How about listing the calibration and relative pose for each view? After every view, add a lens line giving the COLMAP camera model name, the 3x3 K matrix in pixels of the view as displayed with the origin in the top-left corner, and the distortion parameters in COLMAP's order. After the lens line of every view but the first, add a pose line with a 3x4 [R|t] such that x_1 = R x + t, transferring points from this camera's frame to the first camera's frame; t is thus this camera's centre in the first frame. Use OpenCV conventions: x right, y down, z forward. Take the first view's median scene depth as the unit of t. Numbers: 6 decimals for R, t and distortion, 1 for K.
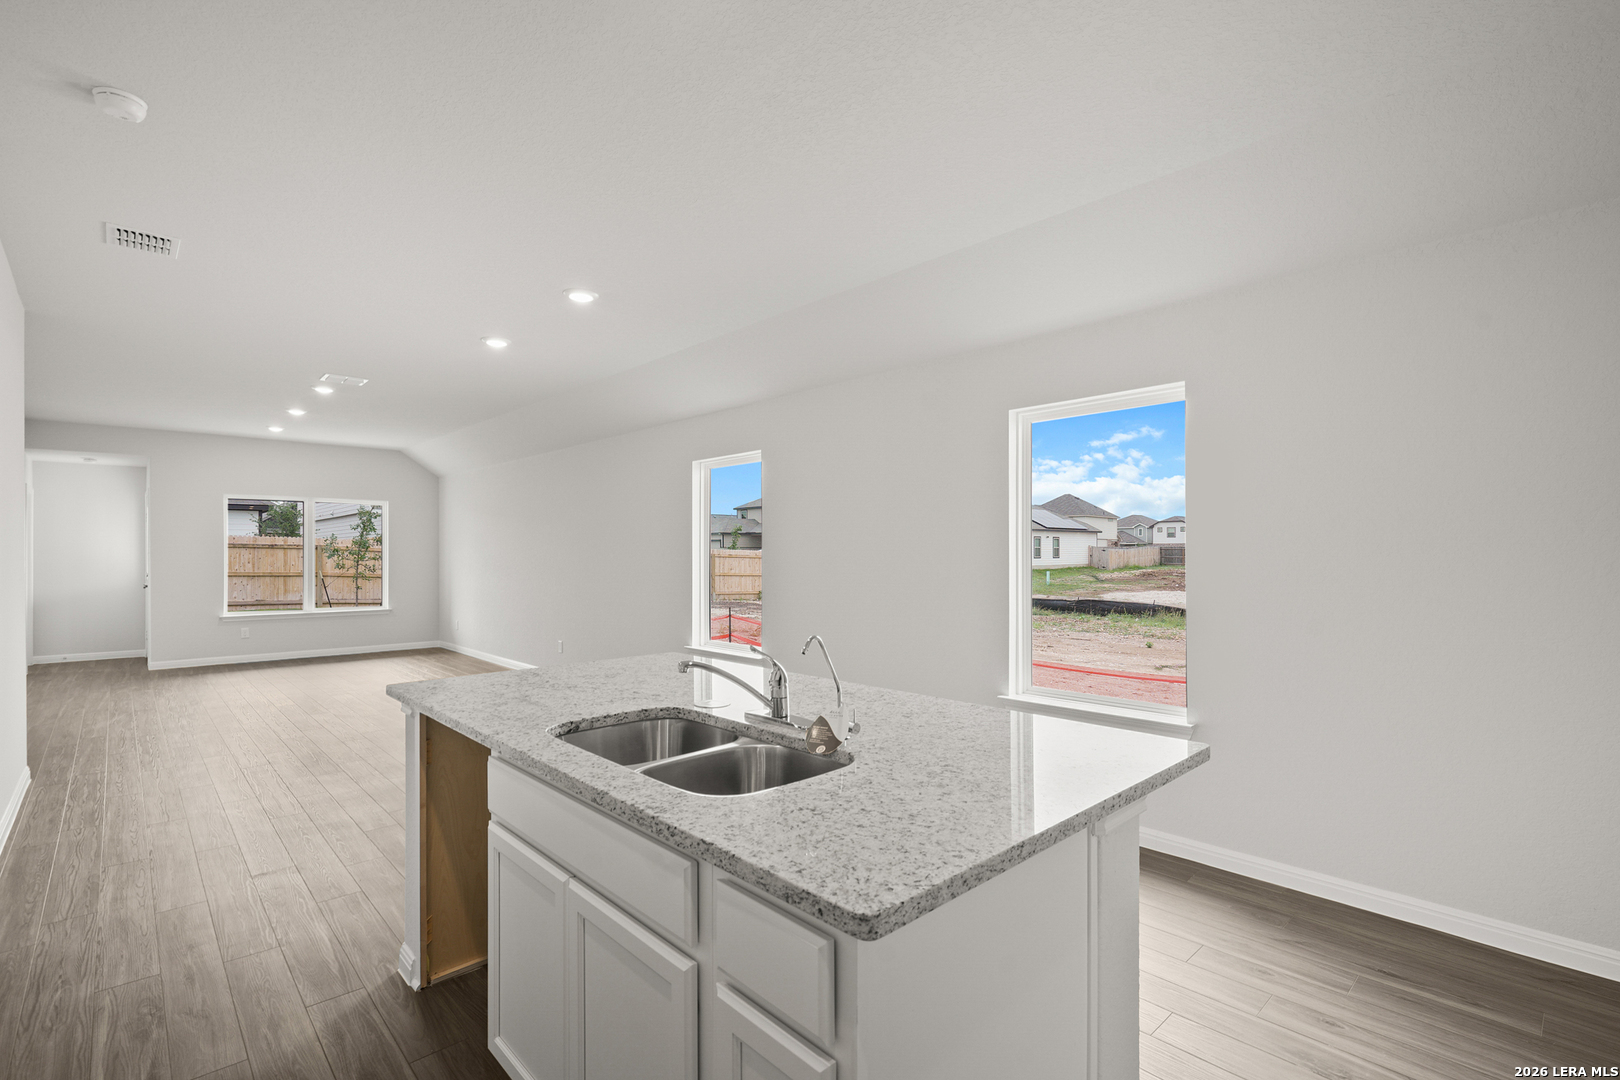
lens RADIAL K [[744.2, 0, 808.6], [0, 744.2, 557.2], [0, 0, 1]] dist [-0.002074, -0.000267]
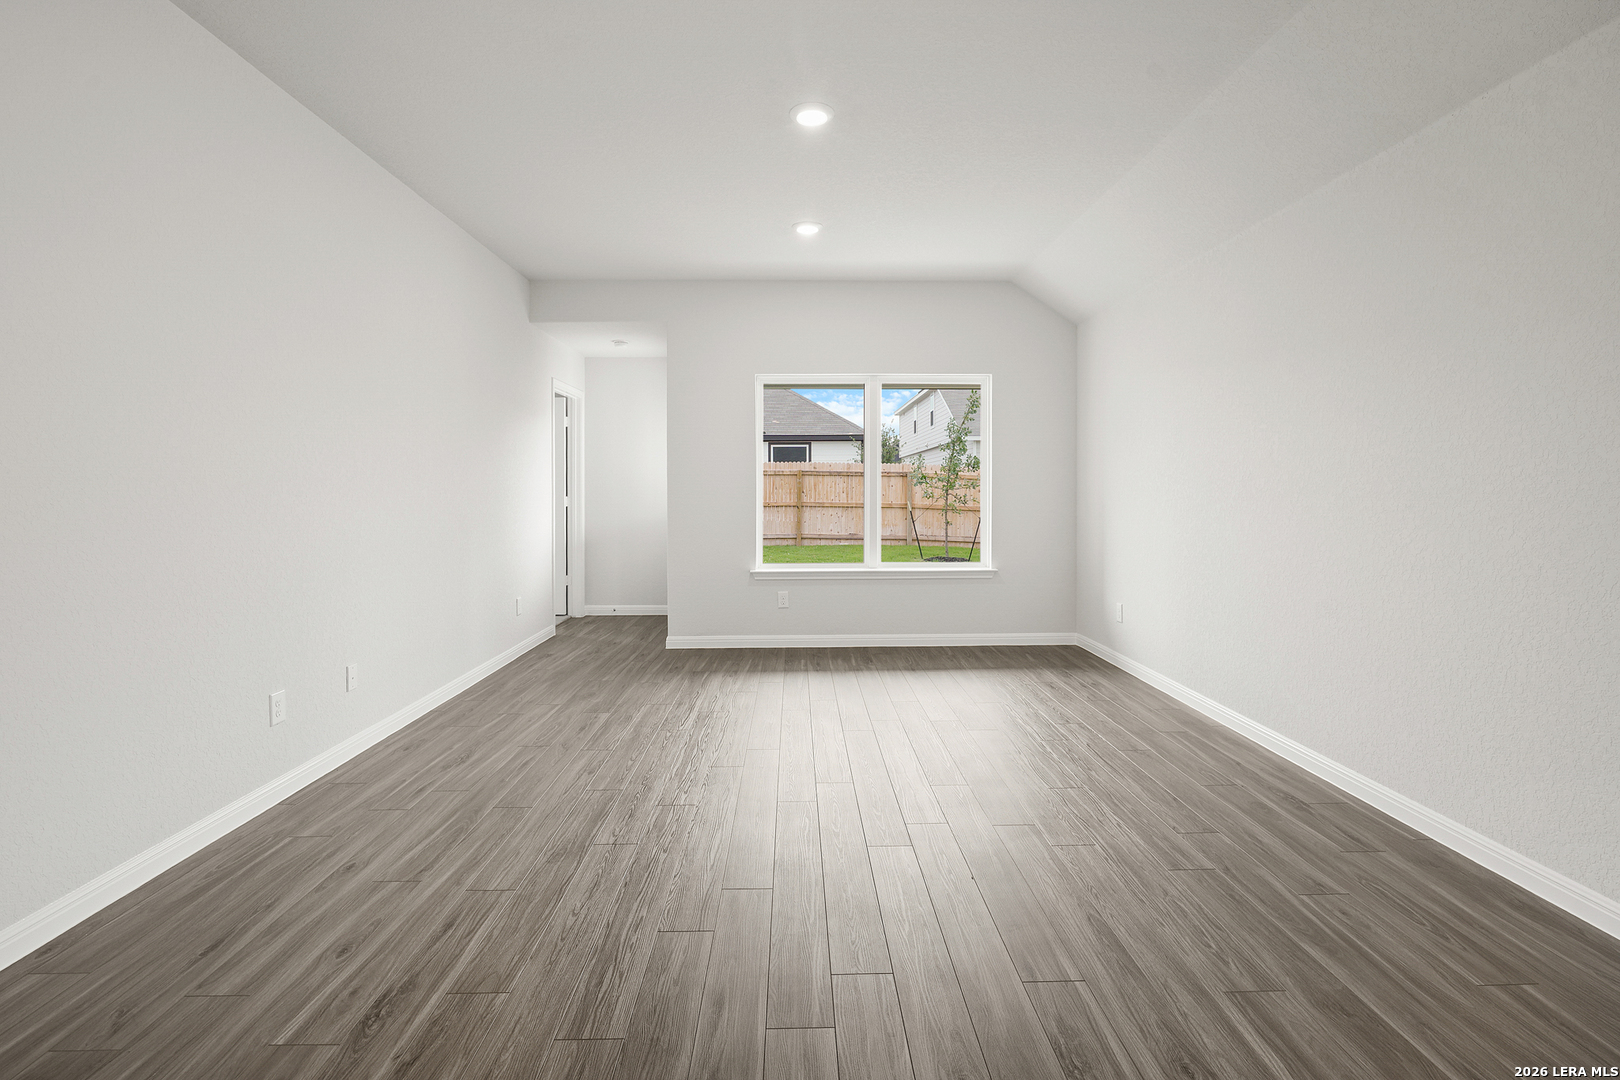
lens RADIAL K [[760.4, 0, 802.3], [0, 760.4, 495.0], [0, 0, 1]] dist [0.001593, 0.000244]
pose [[0.740601, 0.000828, -0.671945, -0.279050], [0.002668, 0.999988, 0.004172, 0.011331], [0.671940, -0.004883, 0.740590, 0.469347]]
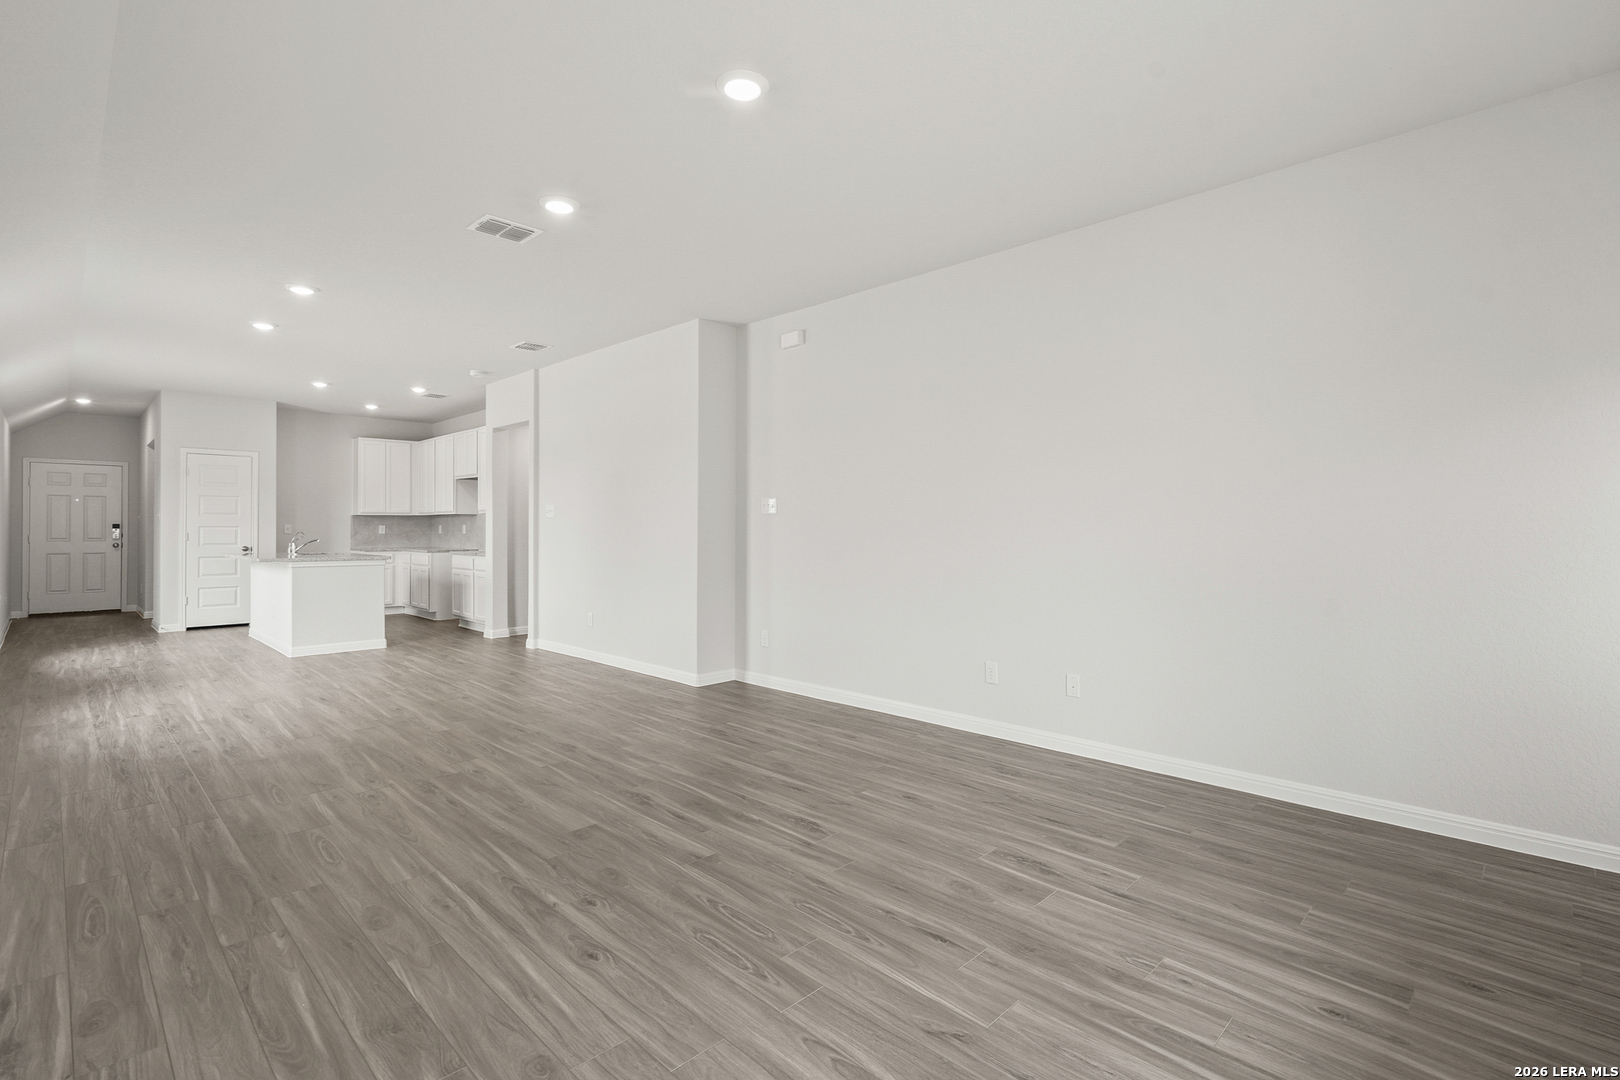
lens RADIAL K [[754.3, 0, 810.1], [0, 754.3, 519.6], [0, 0, 1]] dist [-0.000066, 0.000015]
pose [[-0.999168, 0.000941, -0.040762, -0.492890], [0.001254, 0.999970, -0.007642, 0.009749], [0.040753, -0.007686, -0.999140, 0.950340]]
